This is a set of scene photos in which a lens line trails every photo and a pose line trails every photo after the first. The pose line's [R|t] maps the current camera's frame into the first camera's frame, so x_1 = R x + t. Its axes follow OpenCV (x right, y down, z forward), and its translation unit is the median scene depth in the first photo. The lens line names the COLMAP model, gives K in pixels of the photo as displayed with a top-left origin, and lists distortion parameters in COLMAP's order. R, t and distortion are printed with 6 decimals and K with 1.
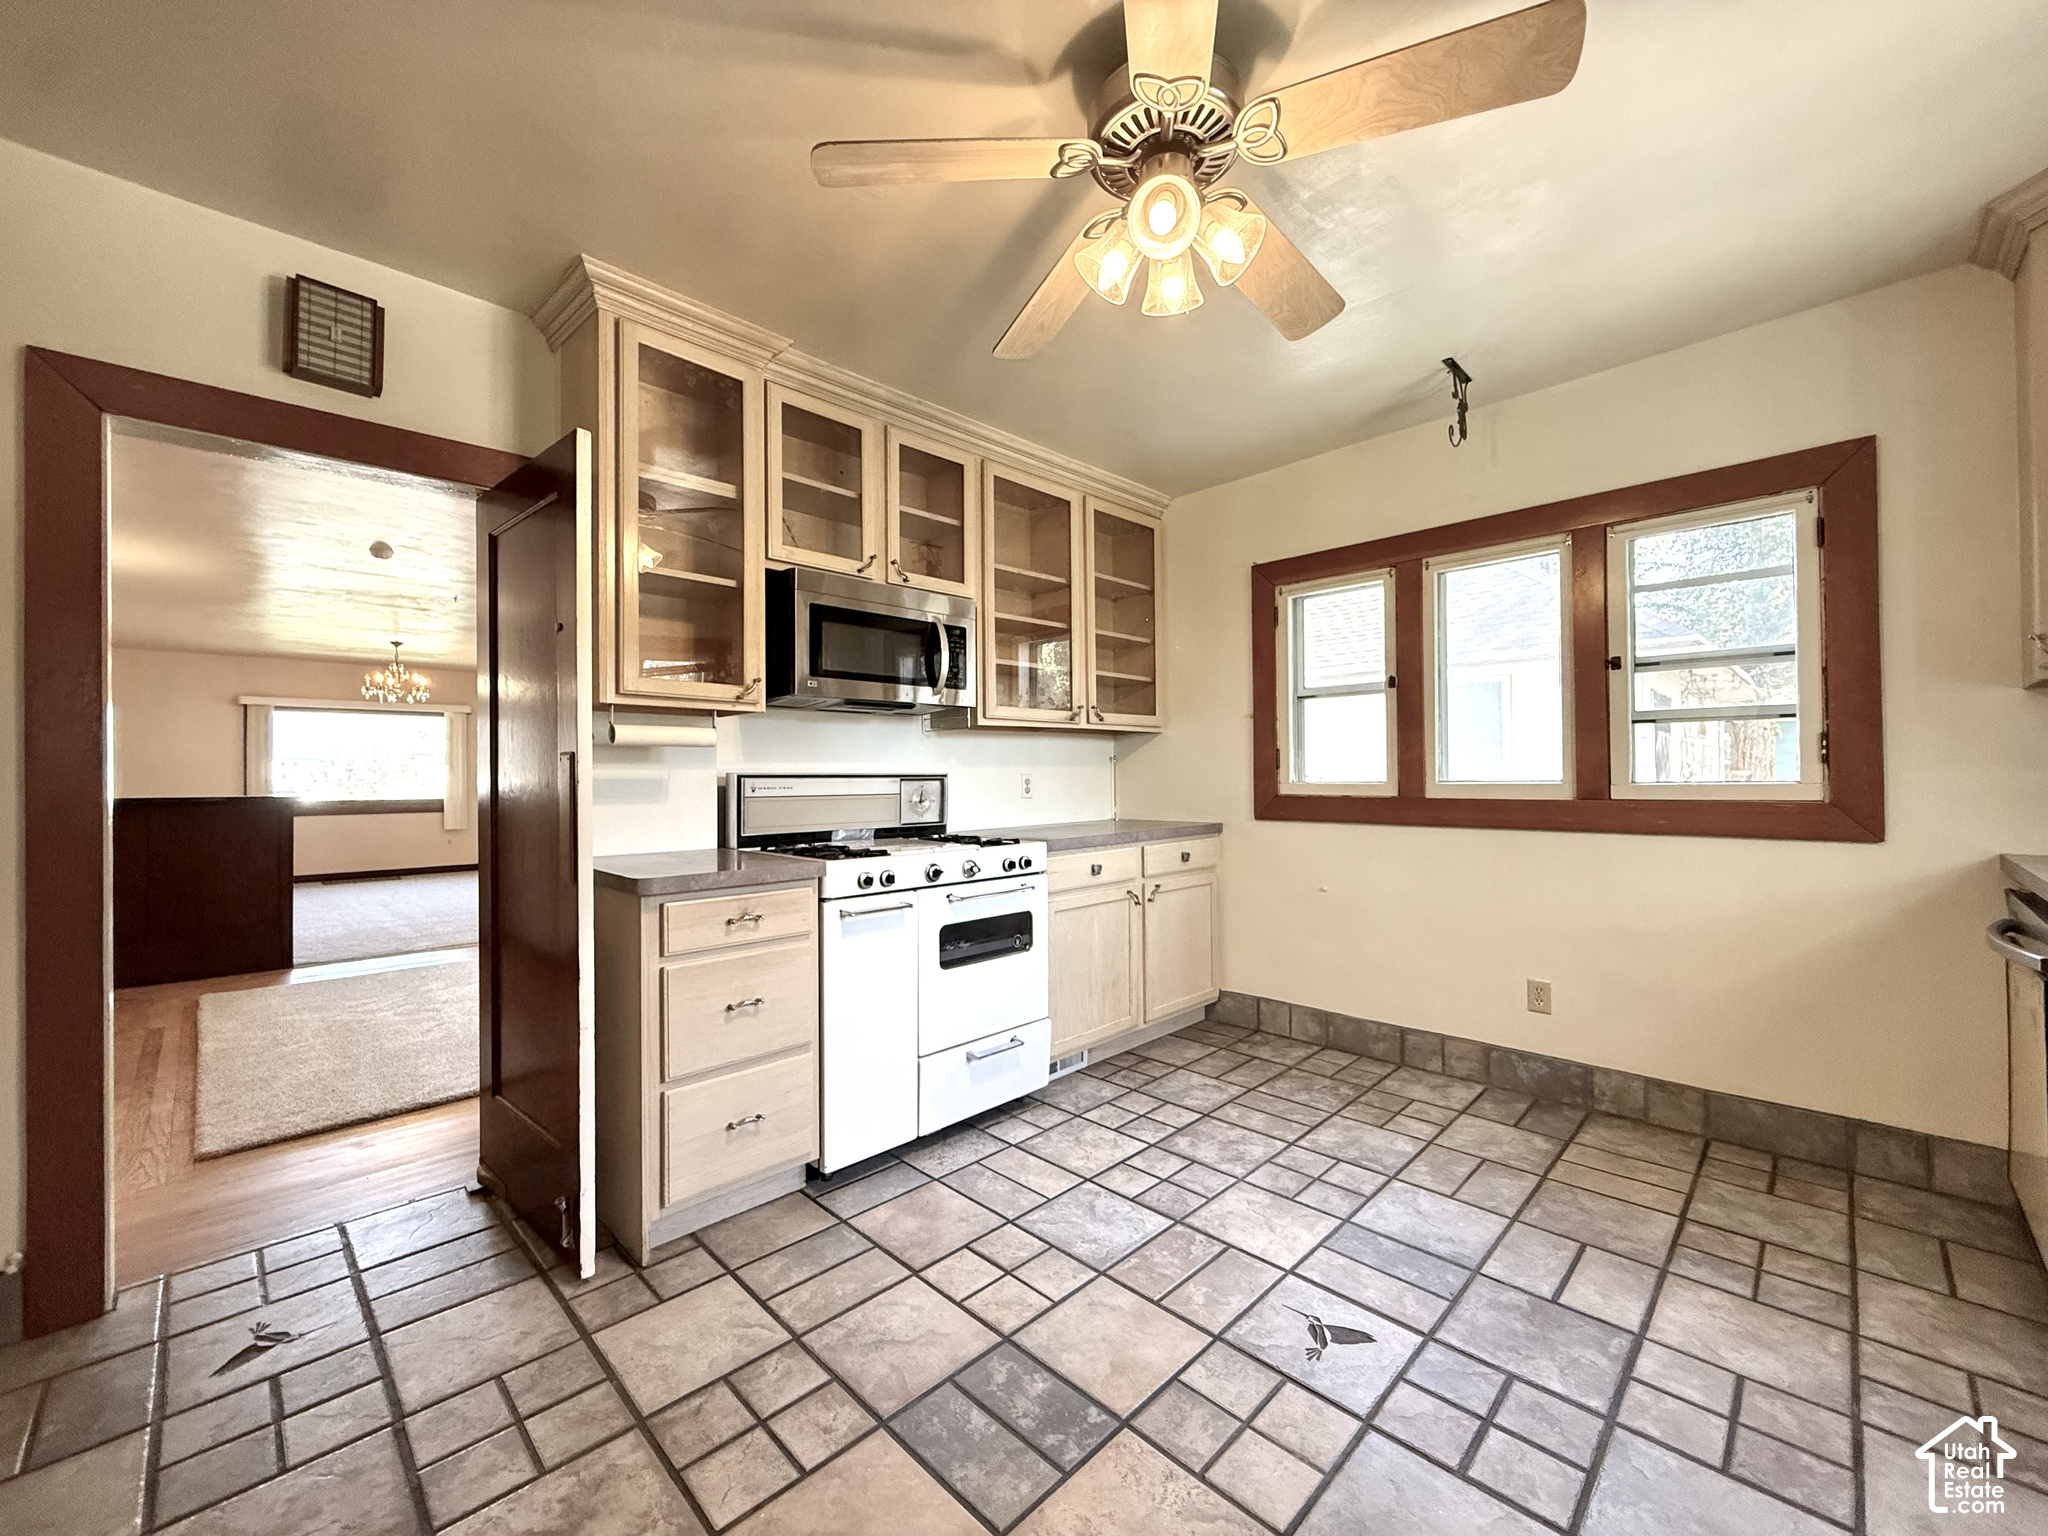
lens RADIAL K [[842.7, 0, 1024.0], [0, 842.7, 768.0], [0, 0, 1]] dist [0.001373, -0.000606]
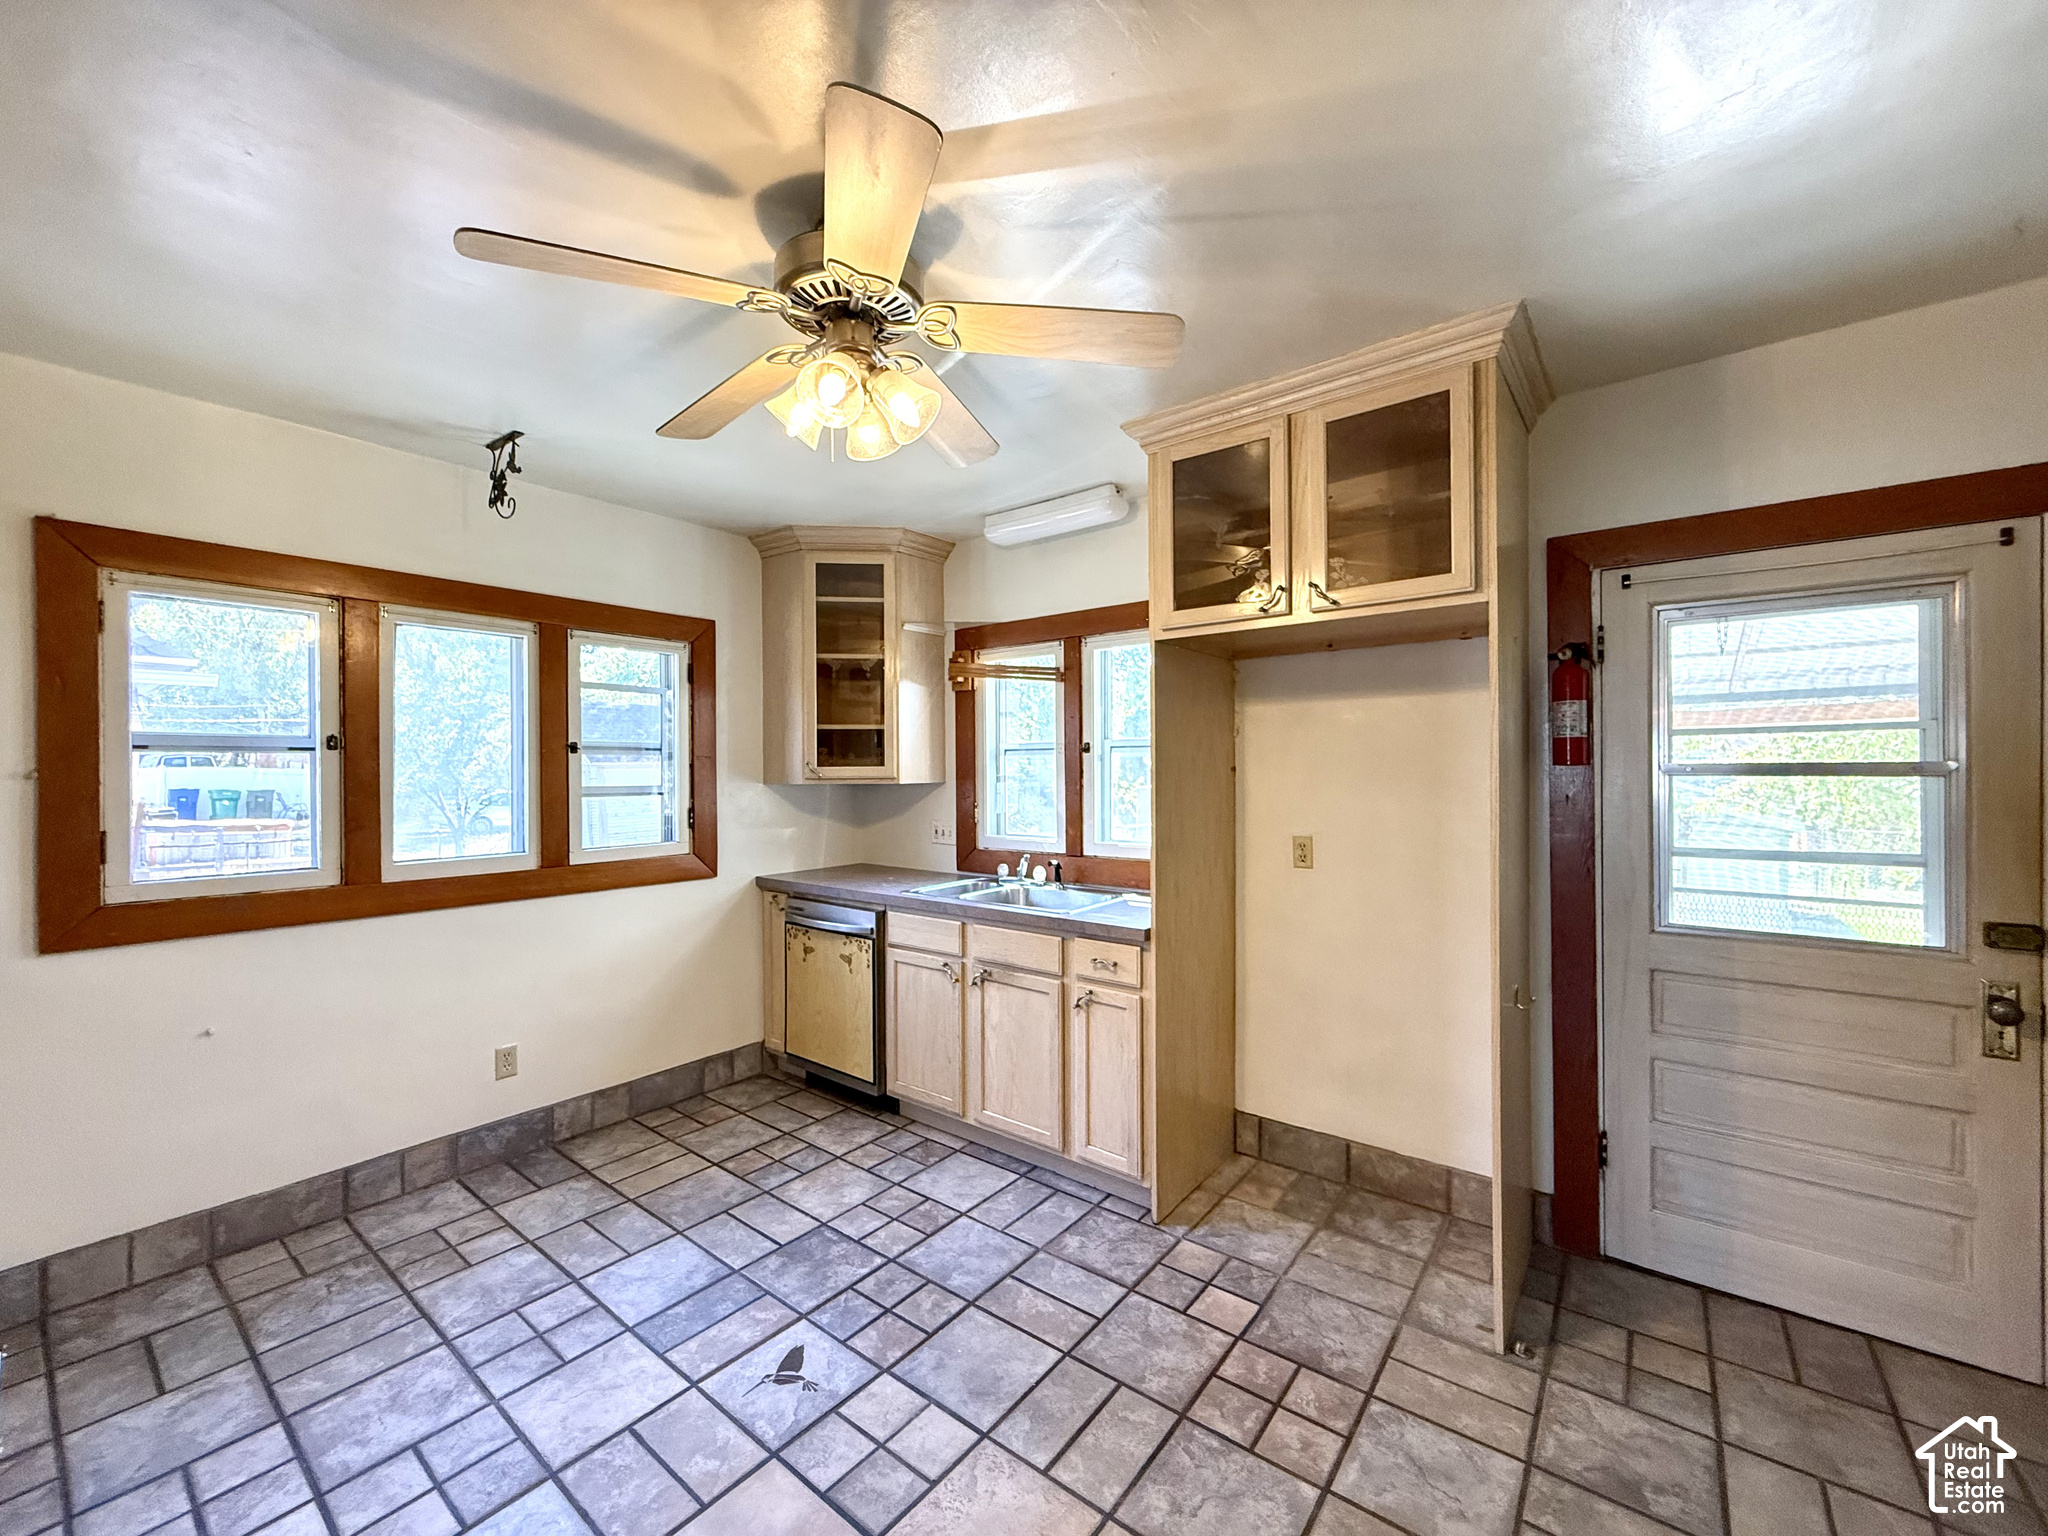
lens RADIAL K [[825.8, 0, 1024.0], [0, 825.8, 768.0], [0, 0, 1]] dist [0.000406, -0.000531]
pose [[-0.147619, 0.010193, 0.988992, -0.553425], [-0.008192, 0.999900, -0.011528, -0.094803], [-0.989010, -0.009803, -0.147521, 0.592800]]
